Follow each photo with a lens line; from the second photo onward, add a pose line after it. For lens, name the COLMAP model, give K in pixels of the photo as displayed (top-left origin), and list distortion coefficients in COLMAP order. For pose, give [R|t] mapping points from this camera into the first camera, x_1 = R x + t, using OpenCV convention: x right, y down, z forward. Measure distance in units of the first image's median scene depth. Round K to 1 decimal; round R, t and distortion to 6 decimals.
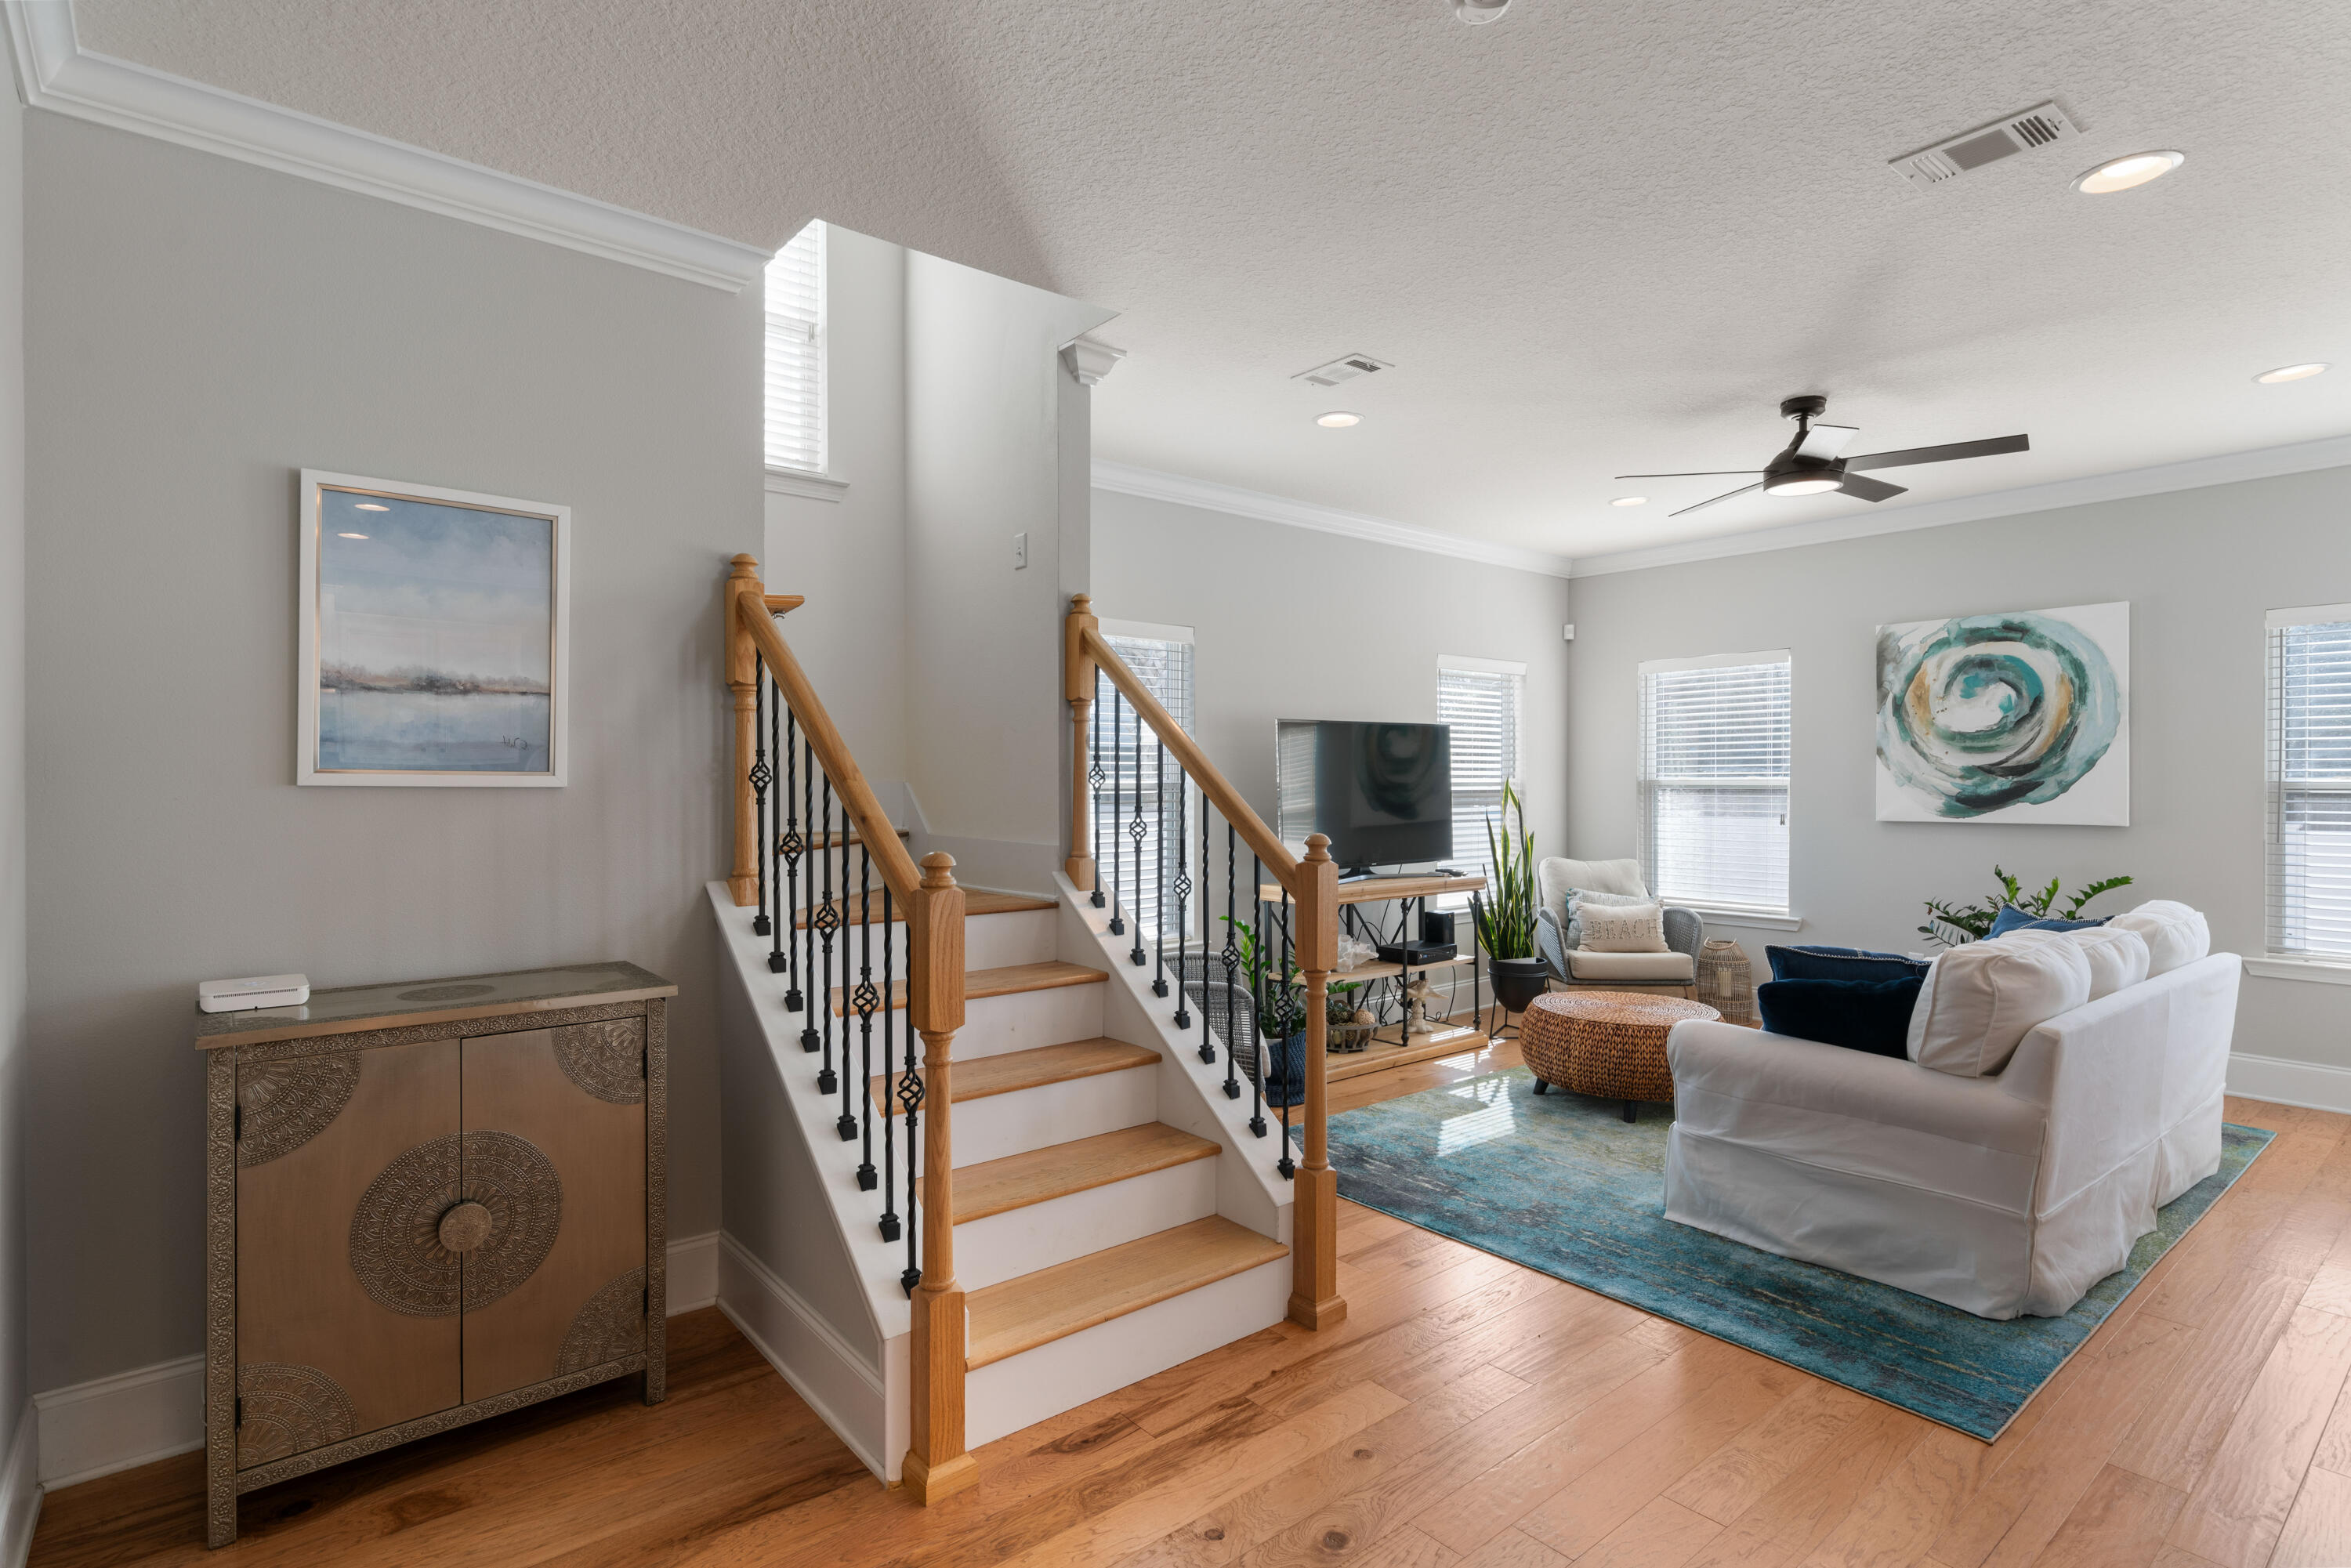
lens RADIAL K [[1132.2, 0, 1154.1], [0, 1132.2, 787.0], [0, 0, 1]] dist [-0.002587, 0.000620]
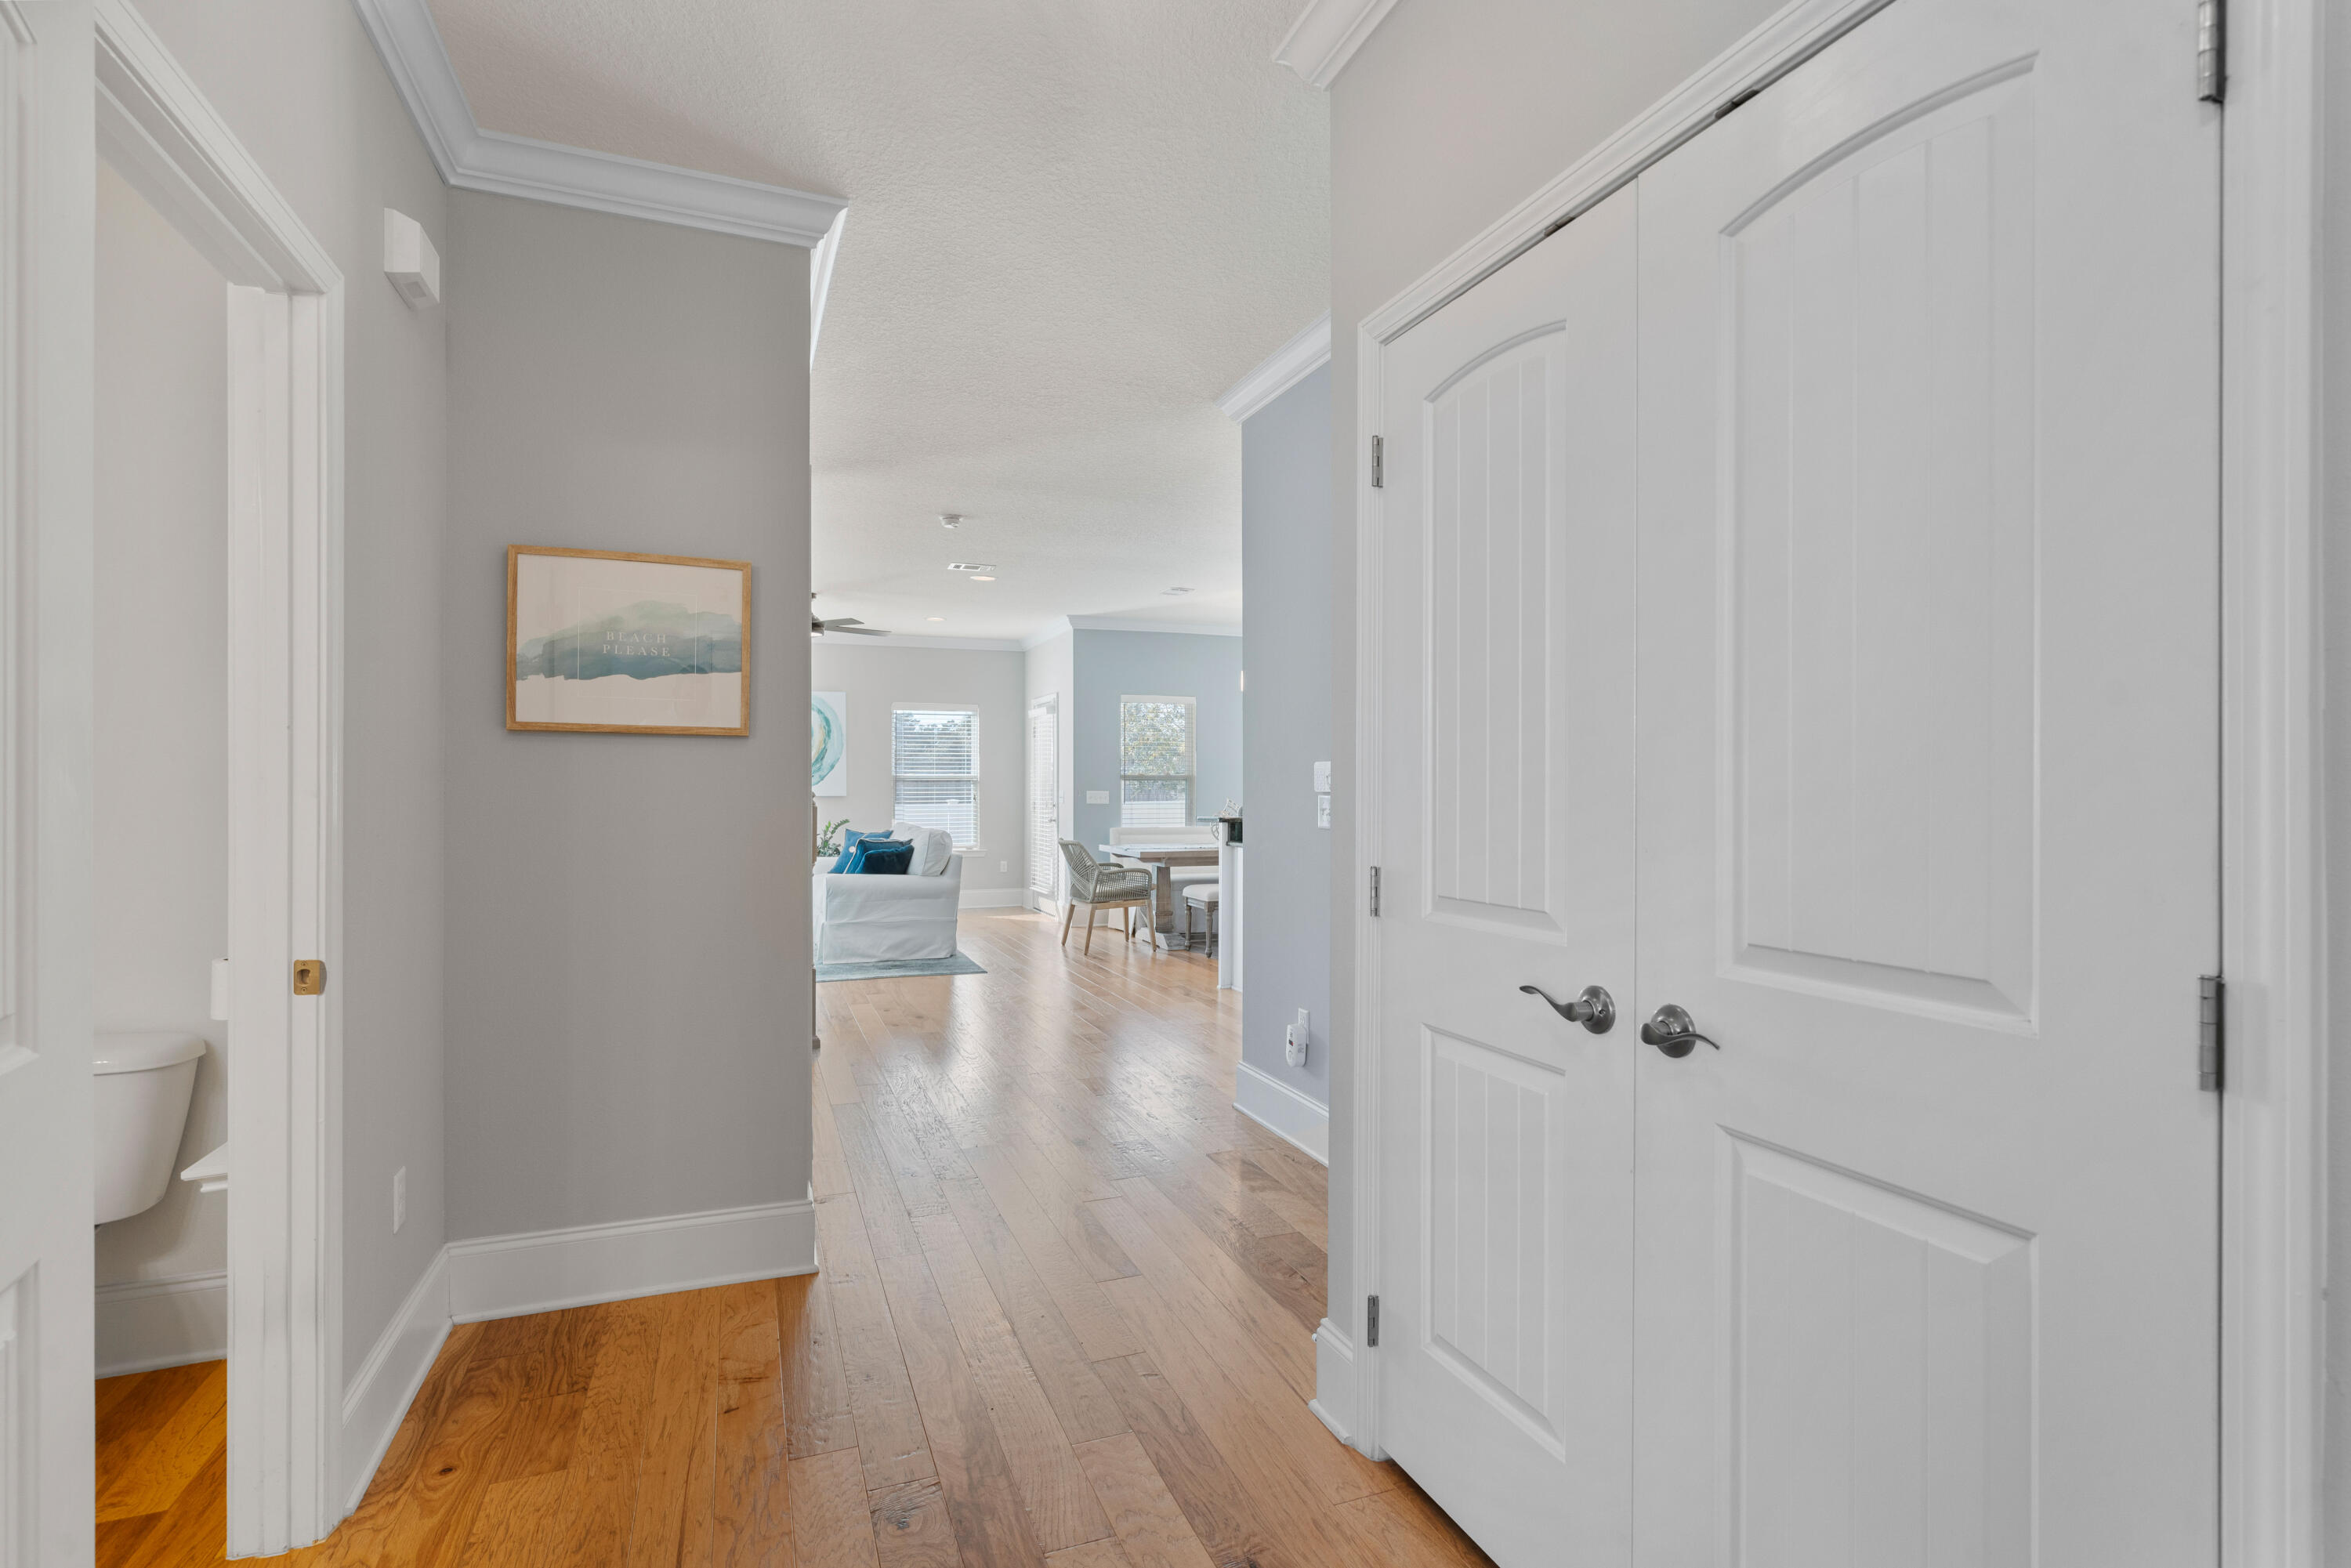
lens RADIAL K [[1062.3, 0, 1176.7], [0, 1062.3, 794.4], [0, 0, 1]] dist [-0.010086, 0.004185]
pose [[0.280771, -0.006679, 0.959752, -0.861782], [0.009177, 0.999949, 0.004274, 0.026706], [-0.959731, 0.007607, 0.280817, -0.163118]]
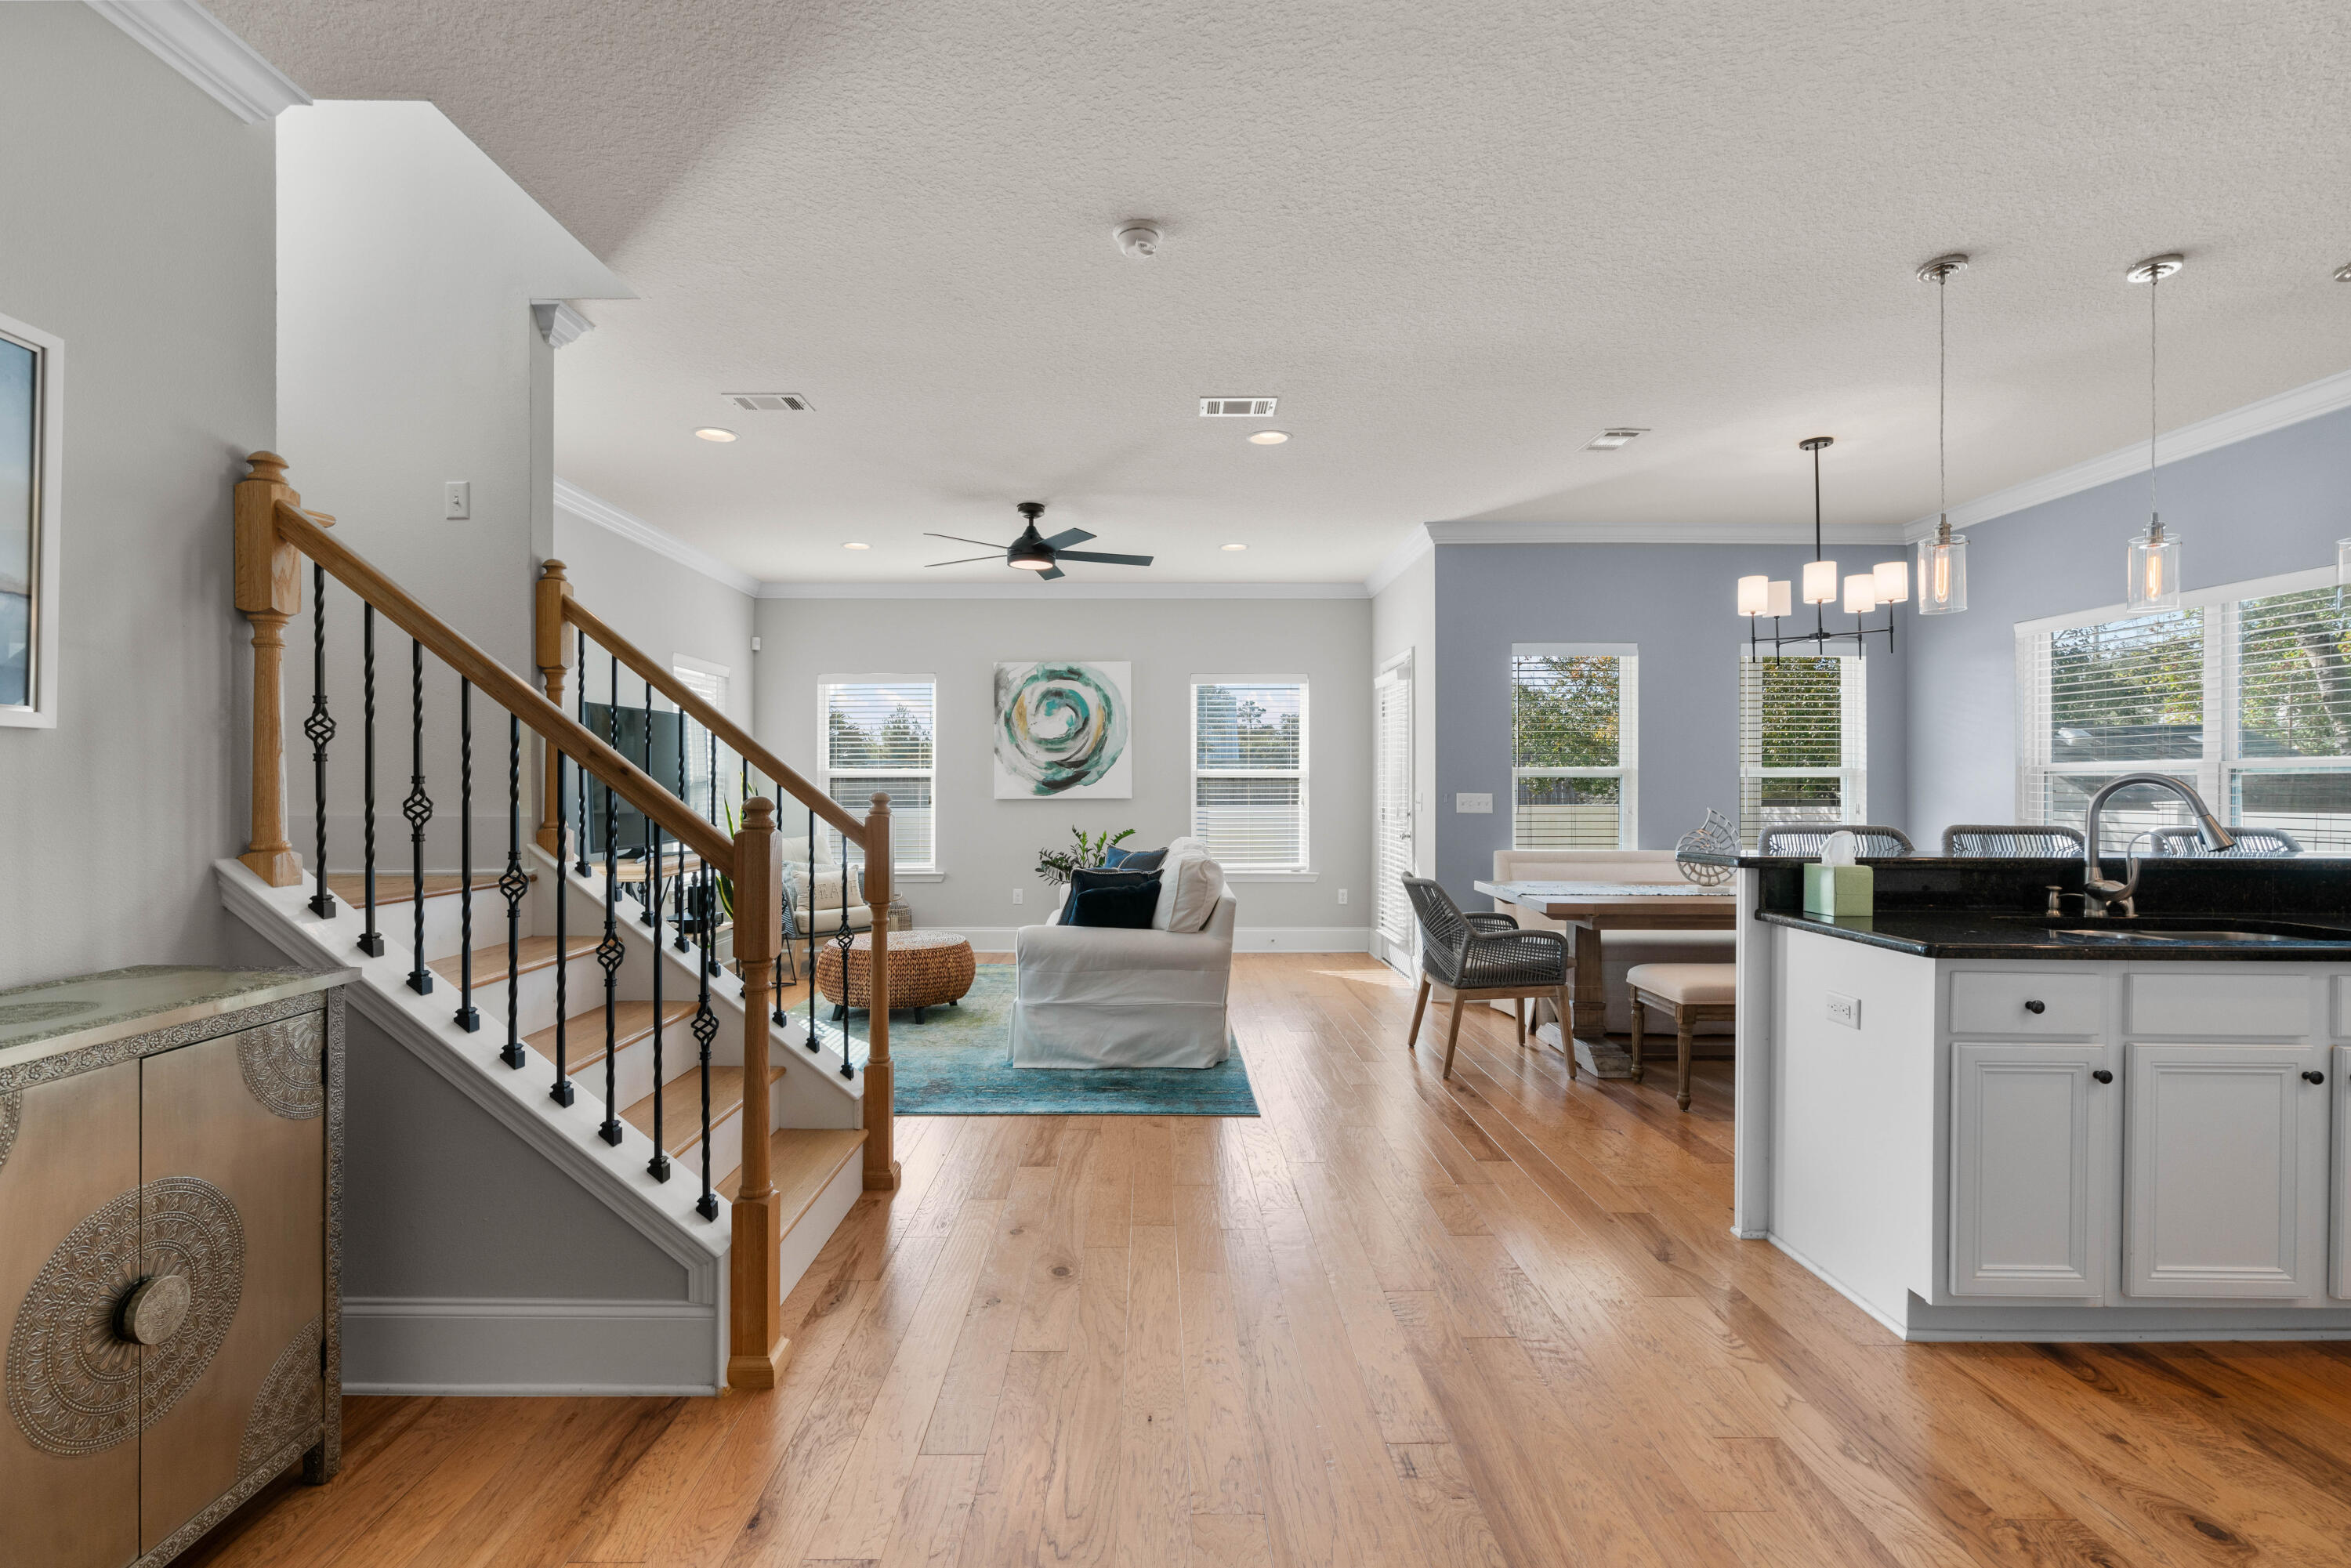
lens RADIAL K [[1062.3, 0, 1137.3], [0, 1062.3, 778.4], [0, 0, 1]] dist [-0.010086, 0.004185]
pose [[0.628954, 0.006026, 0.777419, -0.312809], [0.004193, 0.999929, -0.011143, 0.021201], [-0.777431, 0.010268, 0.628884, 0.025442]]
